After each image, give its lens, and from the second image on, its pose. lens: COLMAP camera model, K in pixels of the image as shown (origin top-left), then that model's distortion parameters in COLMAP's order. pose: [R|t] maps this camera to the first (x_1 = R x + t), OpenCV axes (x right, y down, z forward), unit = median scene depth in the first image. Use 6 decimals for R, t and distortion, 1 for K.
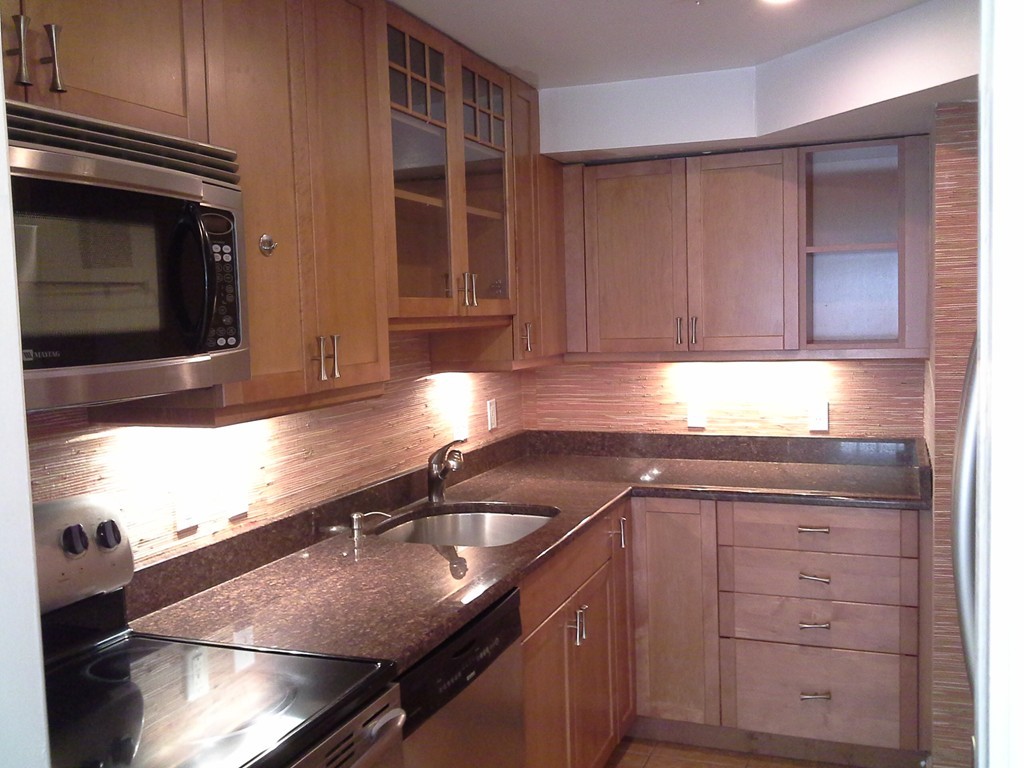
lens RADIAL K [[933.8, 0, 515.5], [0, 933.8, 385.0], [0, 0, 1]] dist [0.066936, 0.000000]
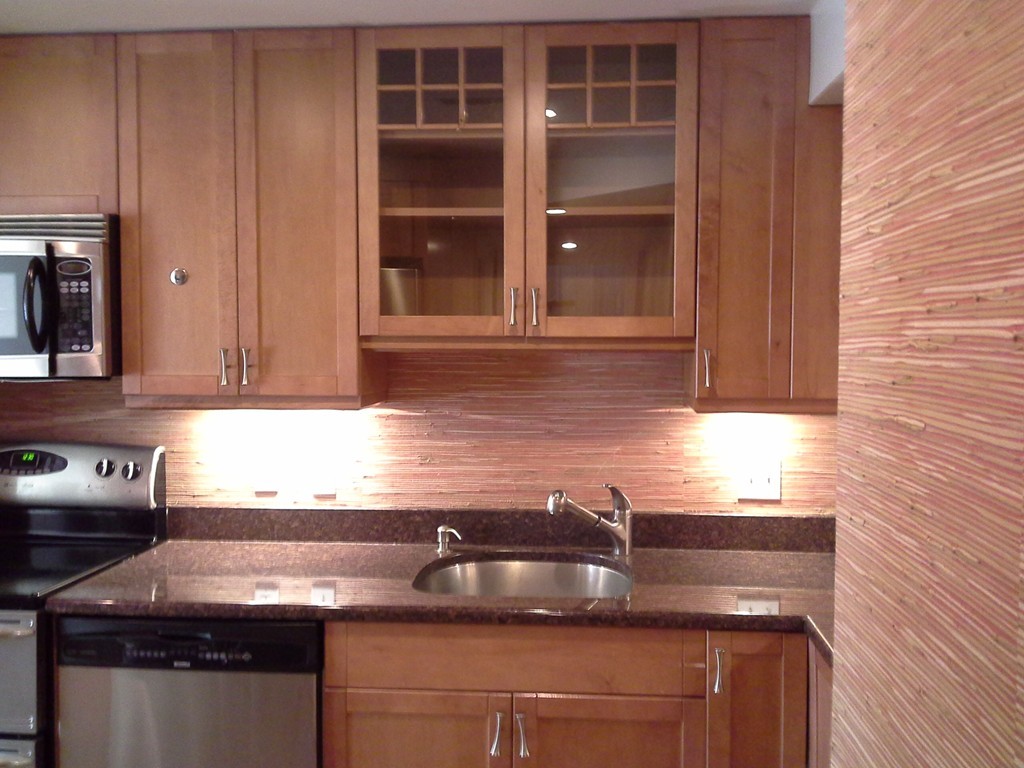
lens RADIAL K [[933.8, 0, 515.1], [0, 933.8, 379.7], [0, 0, 1]] dist [0.066936, 0.000000]
pose [[0.292521, 0.068960, -0.953769, 0.893521], [-0.082520, 0.995496, 0.046668, -0.083553], [0.952692, 0.065053, 0.296895, 0.837784]]
